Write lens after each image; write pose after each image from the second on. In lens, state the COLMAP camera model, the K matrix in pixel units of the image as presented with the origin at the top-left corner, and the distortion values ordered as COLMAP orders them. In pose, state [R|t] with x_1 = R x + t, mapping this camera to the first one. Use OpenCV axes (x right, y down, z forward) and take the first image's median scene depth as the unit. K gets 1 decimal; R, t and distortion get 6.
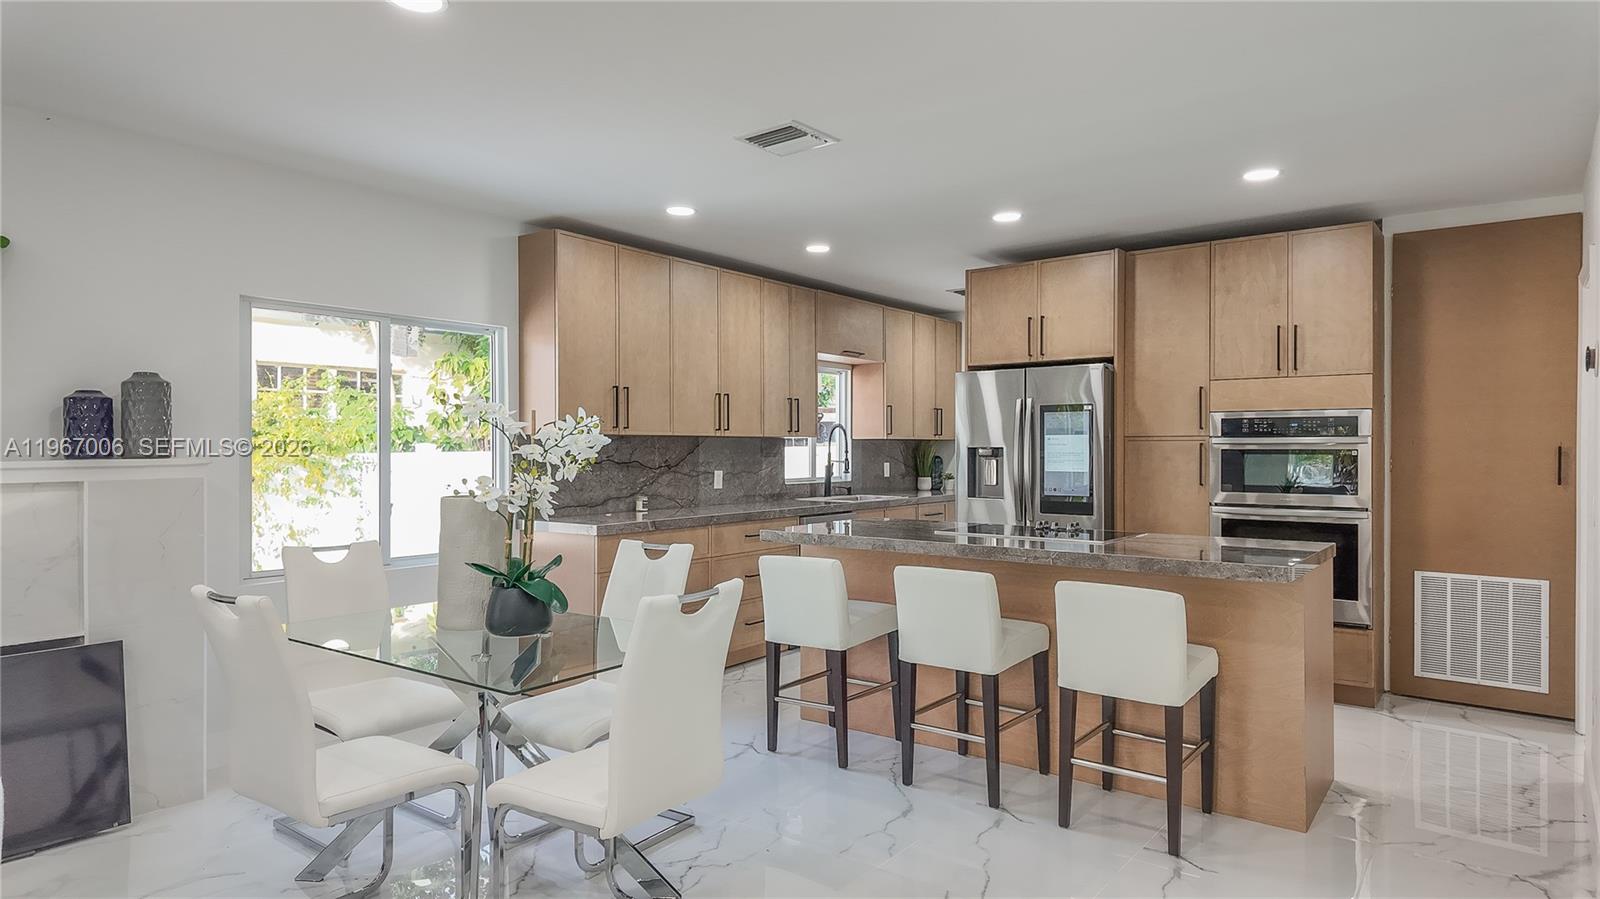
lens RADIAL K [[931.4, 0, 792.6], [0, 931.4, 454.5], [0, 0, 1]] dist [0.026638, -0.004653]
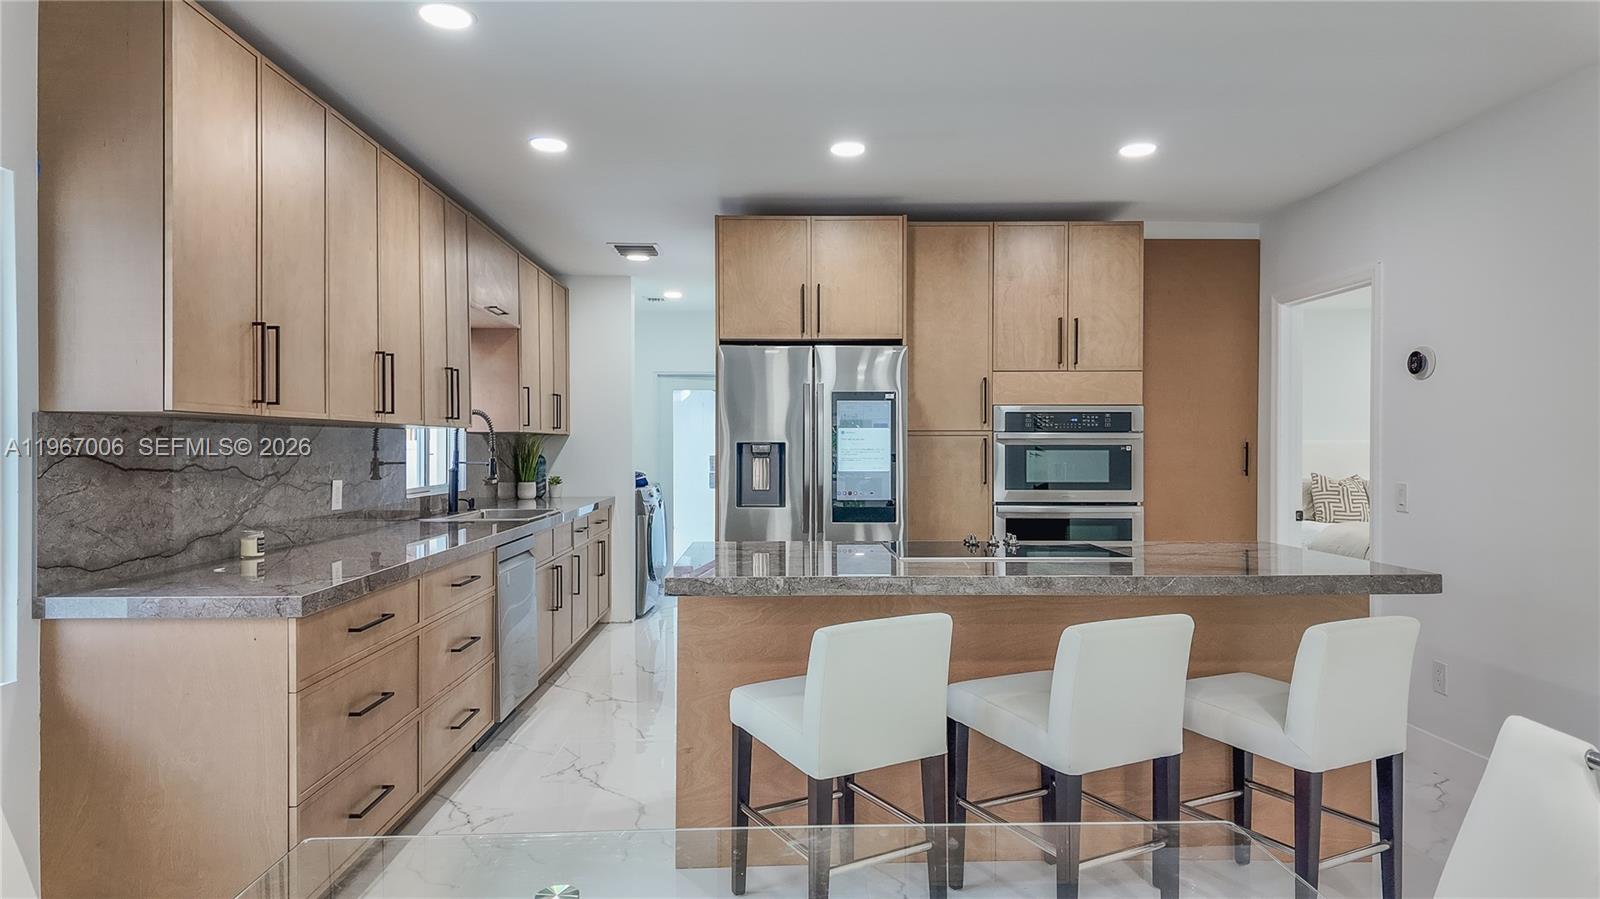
lens RADIAL K [[931.4, 0, 799.8], [0, 931.4, 451.3], [0, 0, 1]] dist [0.026638, -0.004653]
pose [[0.777366, -0.003732, 0.629037, -0.281008], [0.005658, 0.999983, -0.001060, 0.000587], [-0.629023, 0.004383, 0.777375, 0.392127]]
